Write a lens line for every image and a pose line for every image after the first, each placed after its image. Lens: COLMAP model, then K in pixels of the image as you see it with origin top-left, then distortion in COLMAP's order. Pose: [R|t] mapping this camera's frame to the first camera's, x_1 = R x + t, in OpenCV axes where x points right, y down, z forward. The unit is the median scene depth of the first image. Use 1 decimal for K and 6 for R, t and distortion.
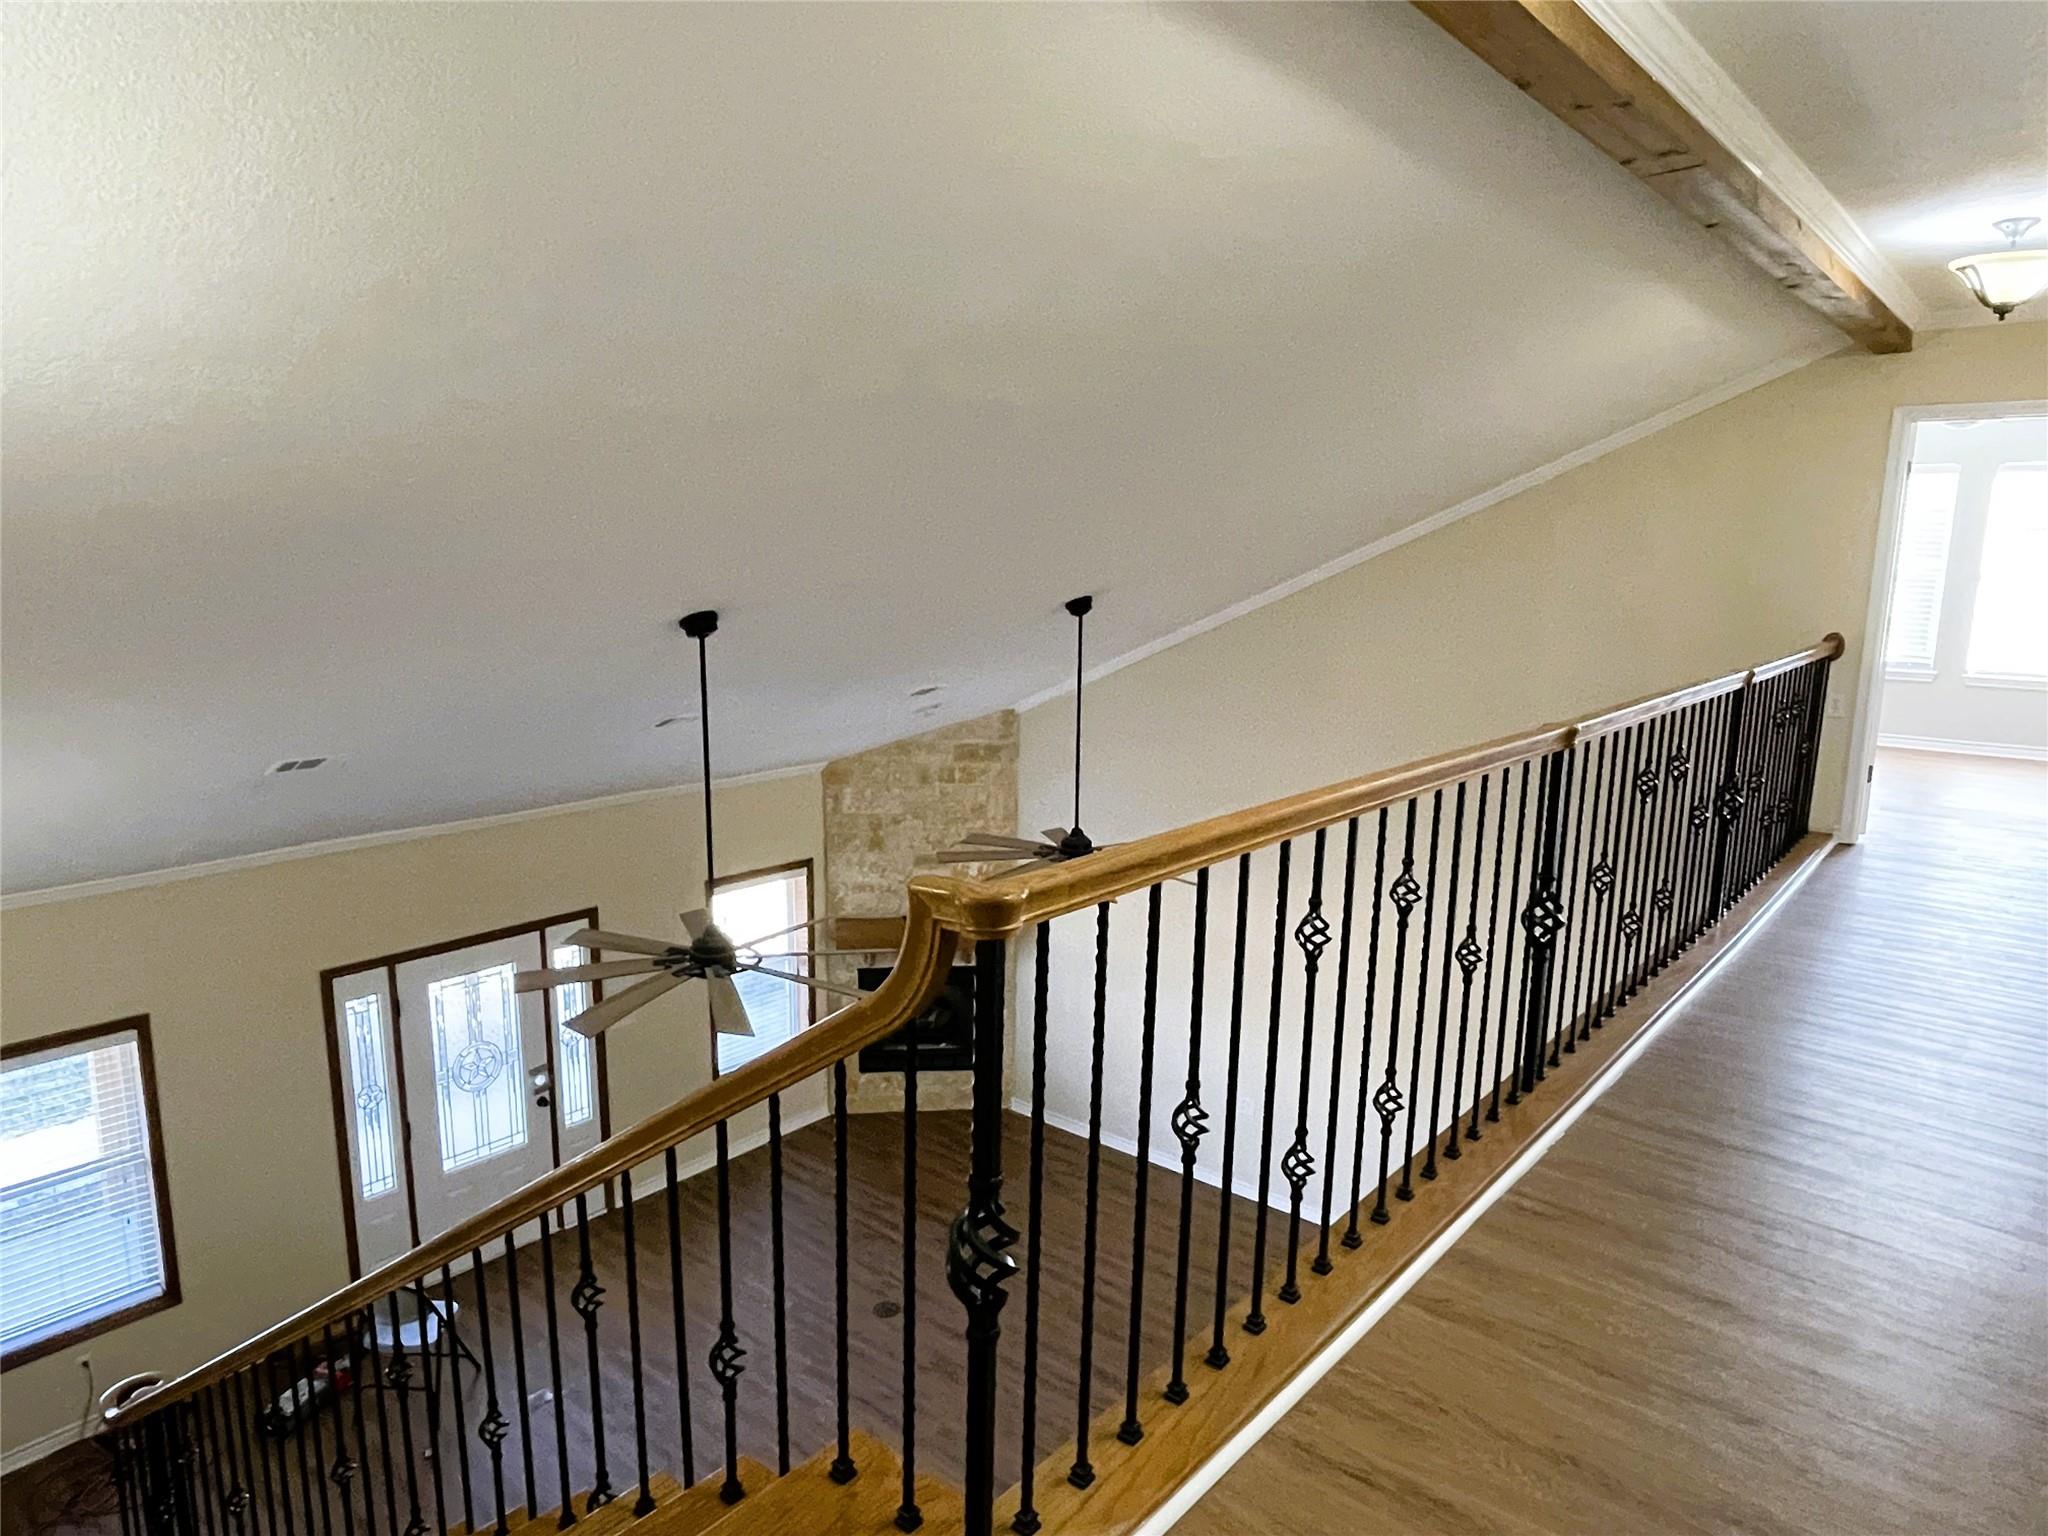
lens RADIAL K [[1275.2, 0, 1024.0], [0, 1275.2, 768.0], [0, 0, 1]] dist [-0.001706, -0.000613]
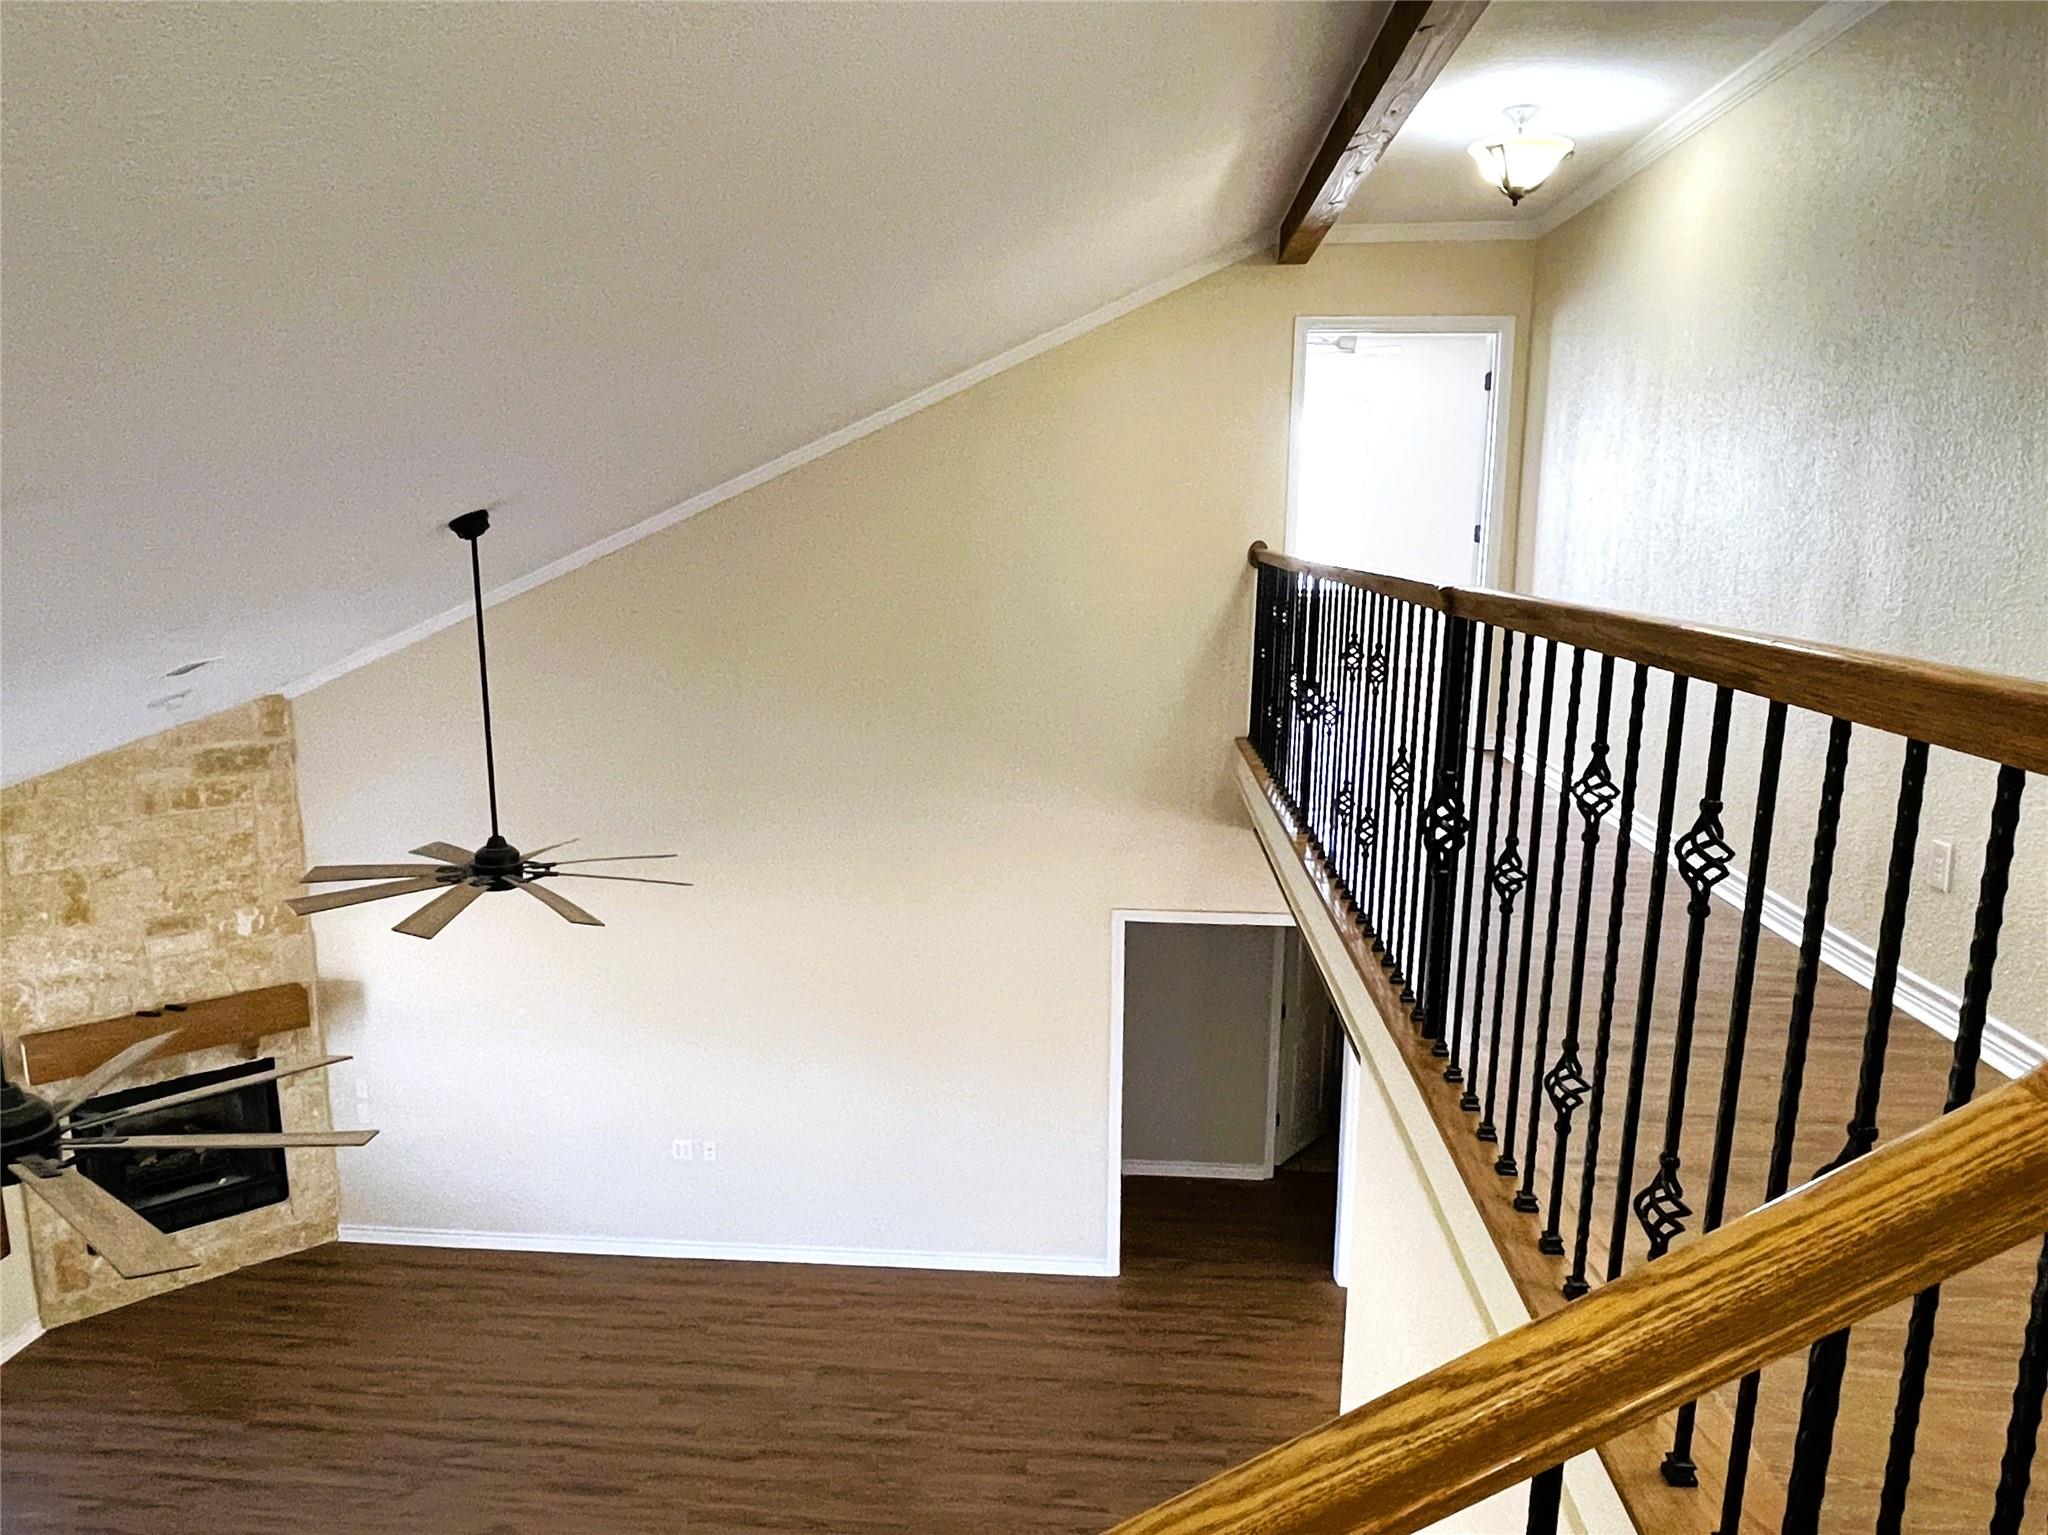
lens RADIAL K [[1344.3, 0, 1019.0], [0, 1344.3, 778.0], [0, 0, 1]] dist [-0.006528, -0.002135]
pose [[0.816772, -0.118390, 0.564684, -0.100953], [0.106976, 0.992825, 0.053421, 0.004441], [-0.566957, 0.016775, 0.823577, 0.143937]]
